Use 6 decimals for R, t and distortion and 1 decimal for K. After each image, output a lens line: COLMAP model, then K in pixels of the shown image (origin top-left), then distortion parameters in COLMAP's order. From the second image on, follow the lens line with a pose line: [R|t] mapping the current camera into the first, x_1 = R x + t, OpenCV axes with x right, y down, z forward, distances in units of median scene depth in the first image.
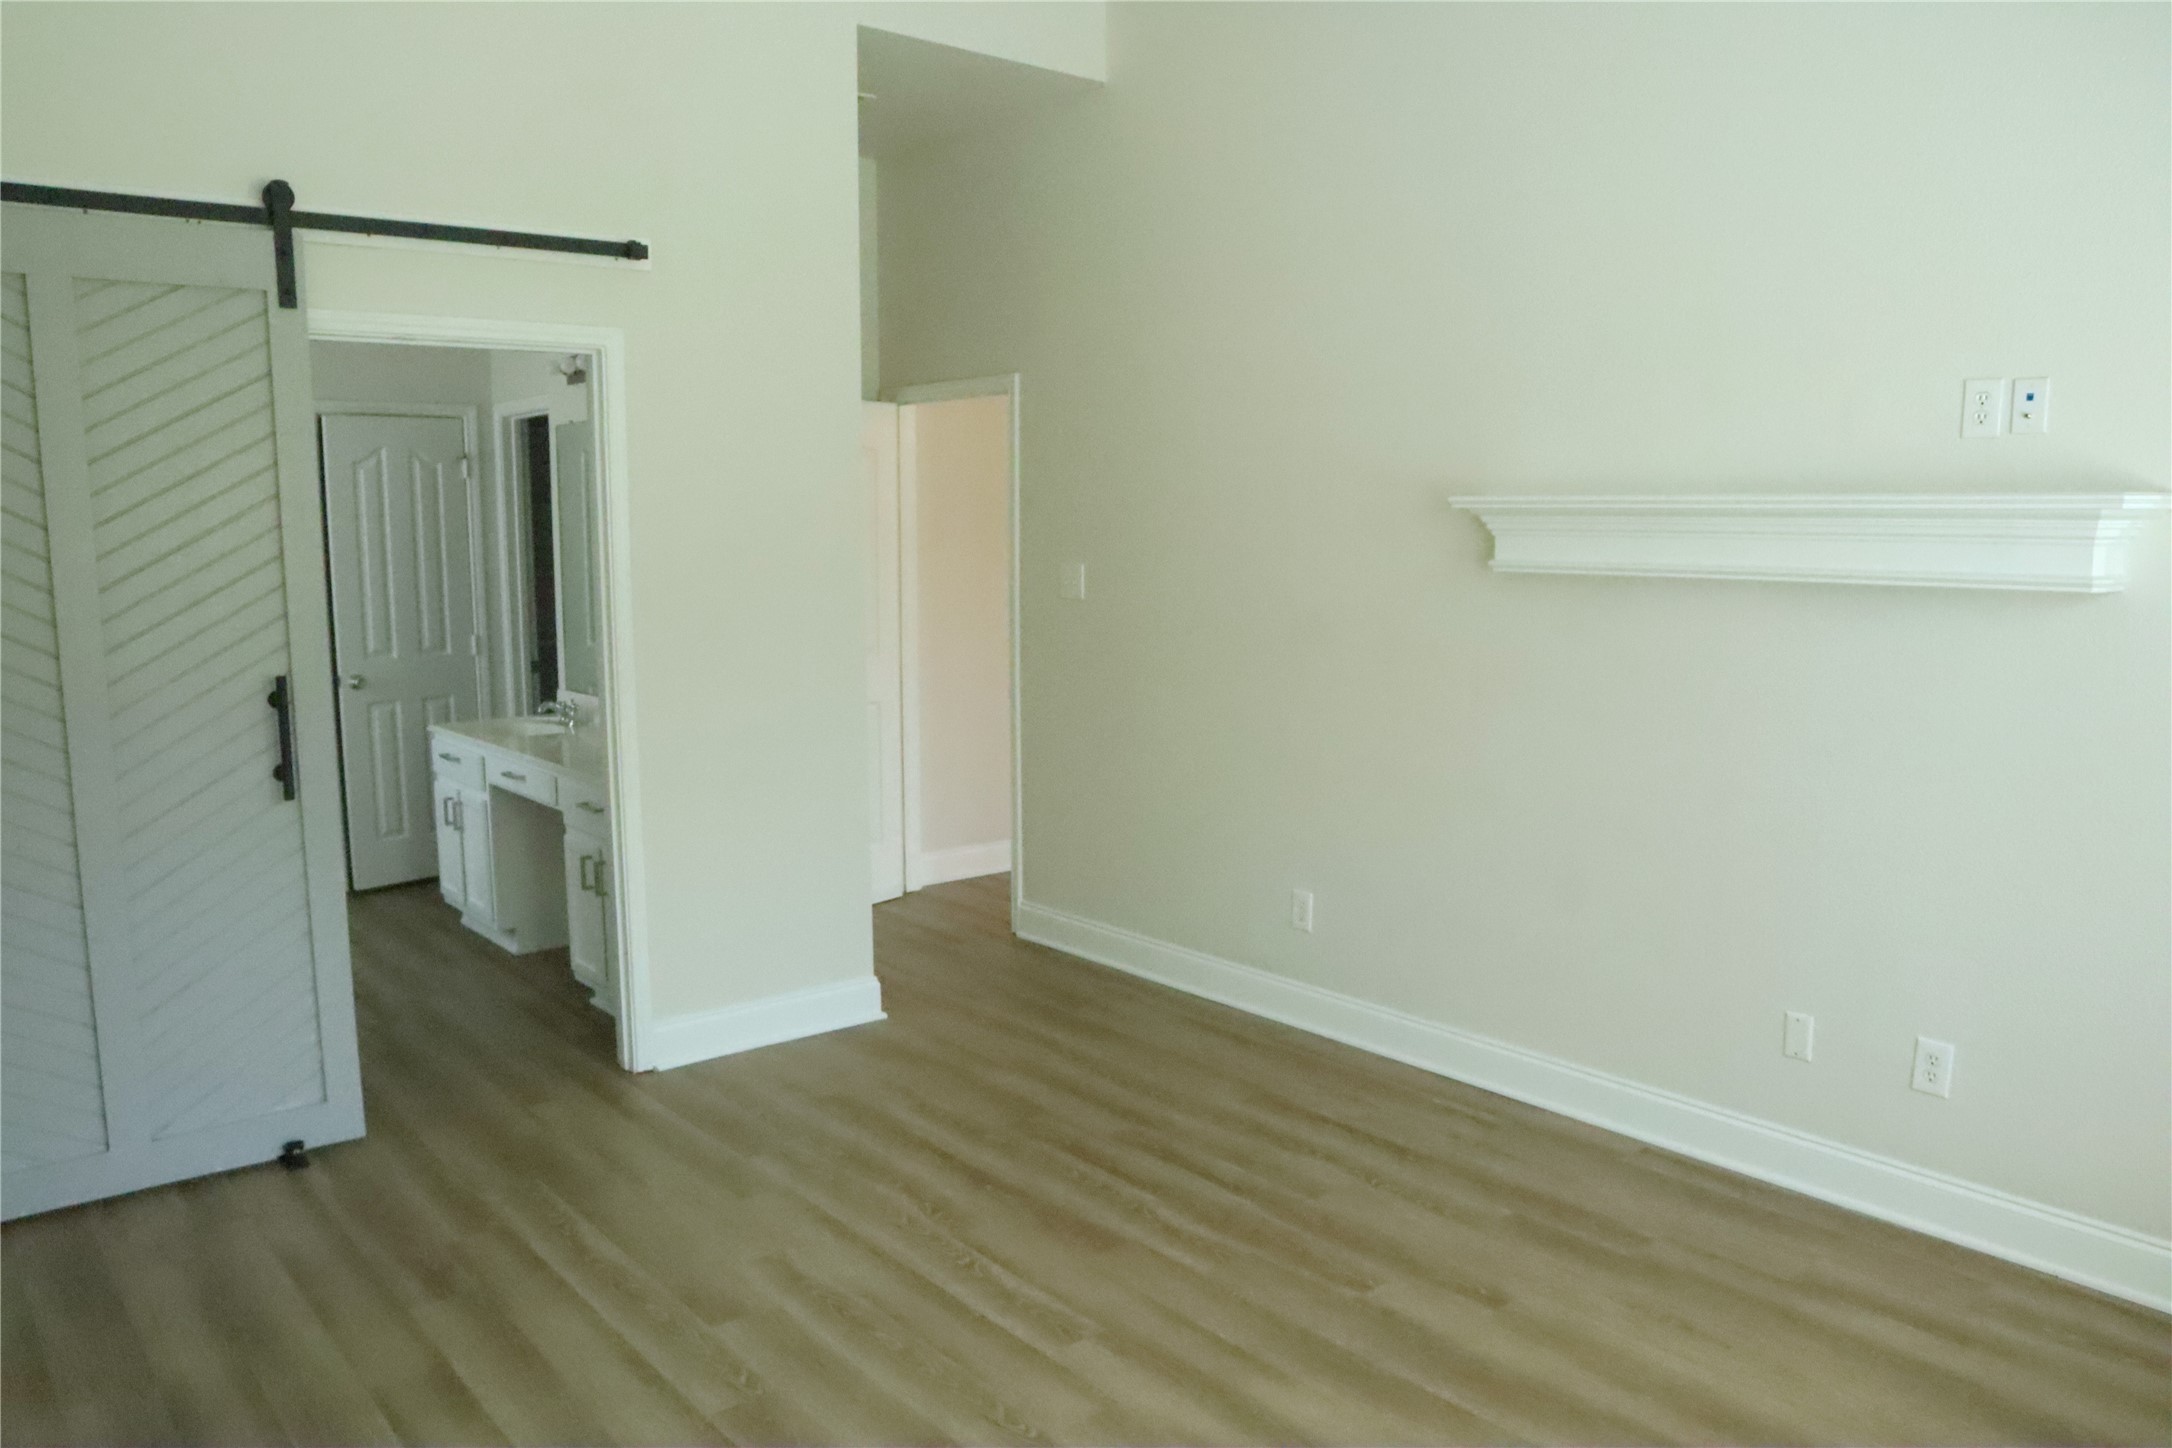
lens RADIAL K [[1580.6, 0, 1096.2], [0, 1580.6, 715.2], [0, 0, 1]] dist [-0.062520, -0.000947]
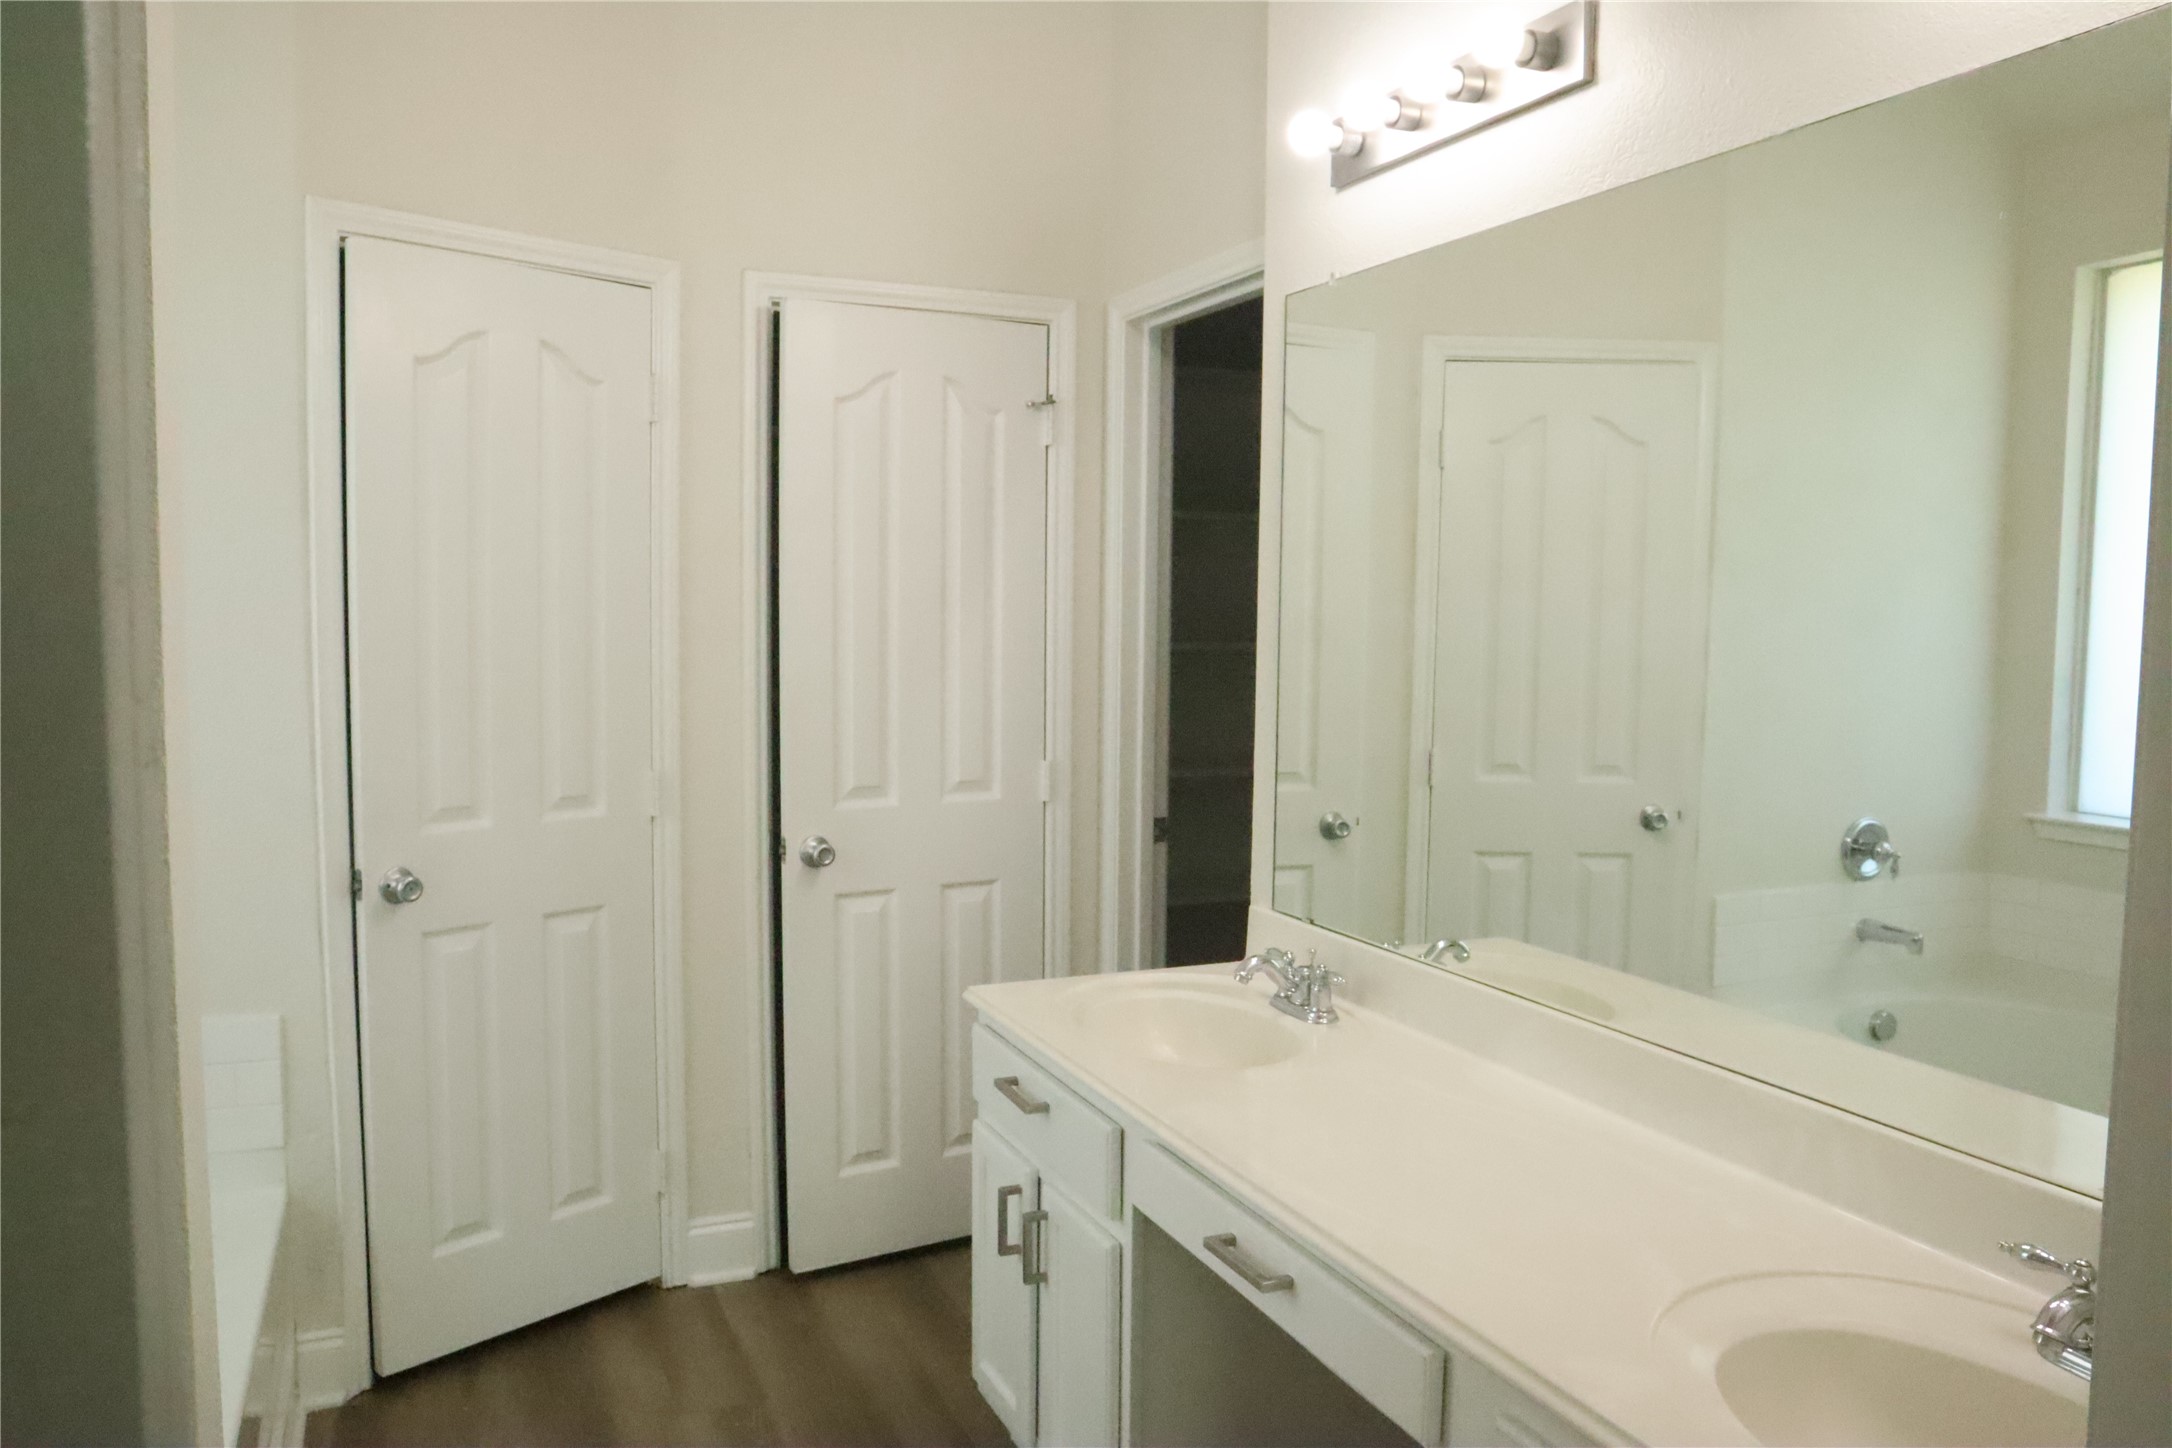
lens RADIAL K [[1580.6, 0, 1096.2], [0, 1580.6, 715.2], [0, 0, 1]] dist [-0.062520, -0.000947]
pose [[0.959168, 0.032945, -0.280911, -0.257741], [-0.050224, 0.997248, -0.054534, -0.041210], [0.278341, 0.066416, 0.958183, 0.556672]]
